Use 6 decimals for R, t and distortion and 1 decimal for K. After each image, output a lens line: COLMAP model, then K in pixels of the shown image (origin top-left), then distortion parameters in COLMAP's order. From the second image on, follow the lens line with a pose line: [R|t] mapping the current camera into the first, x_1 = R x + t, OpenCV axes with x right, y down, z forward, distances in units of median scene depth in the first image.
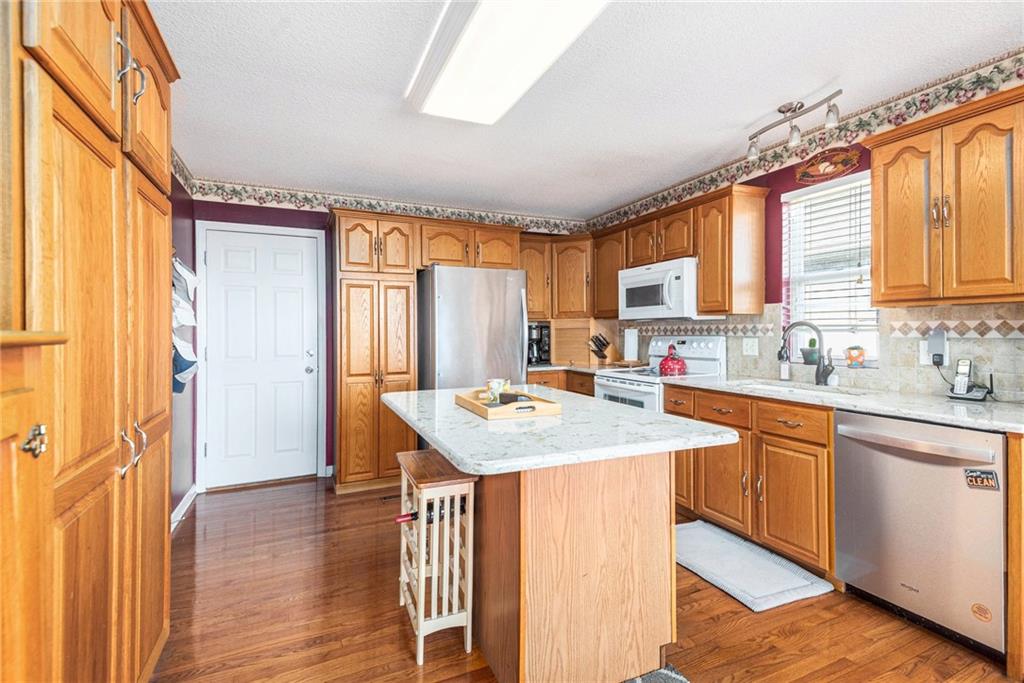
lens RADIAL K [[482.6, 0, 514.5], [0, 482.6, 331.2], [0, 0, 1]] dist [0.031014, -0.032105]
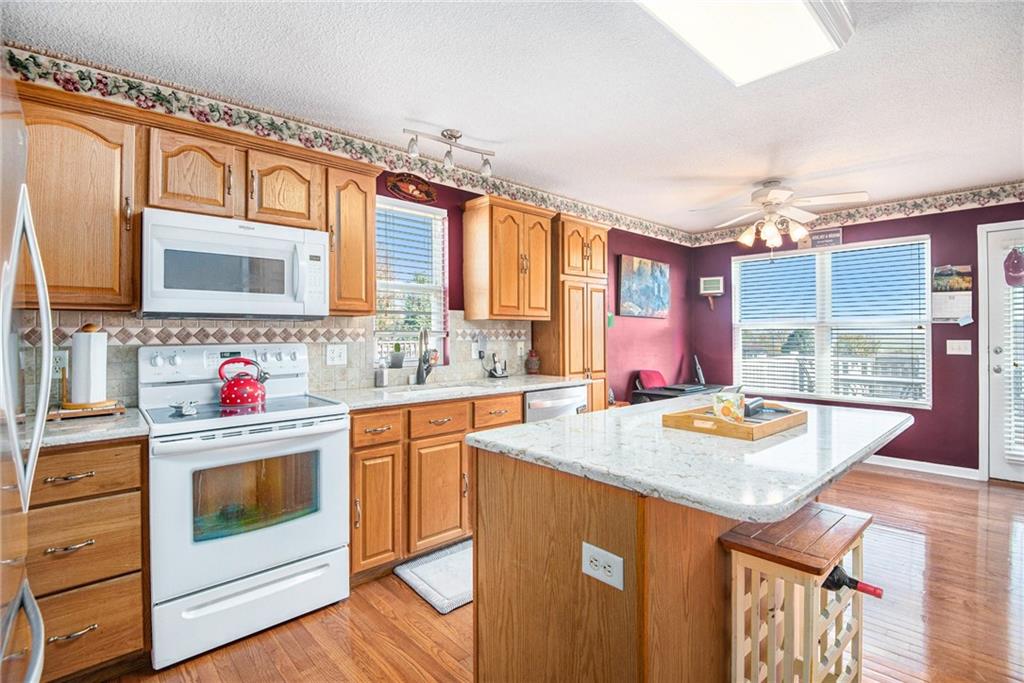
lens RADIAL K [[482.6, 0, 514.5], [0, 482.6, 331.2], [0, 0, 1]] dist [0.031014, -0.032105]
pose [[-0.314949, 0.012771, 0.949023, -0.435346], [0.004695, 0.999918, -0.011898, 0.002356], [-0.949097, 0.000708, -0.314983, 1.012981]]
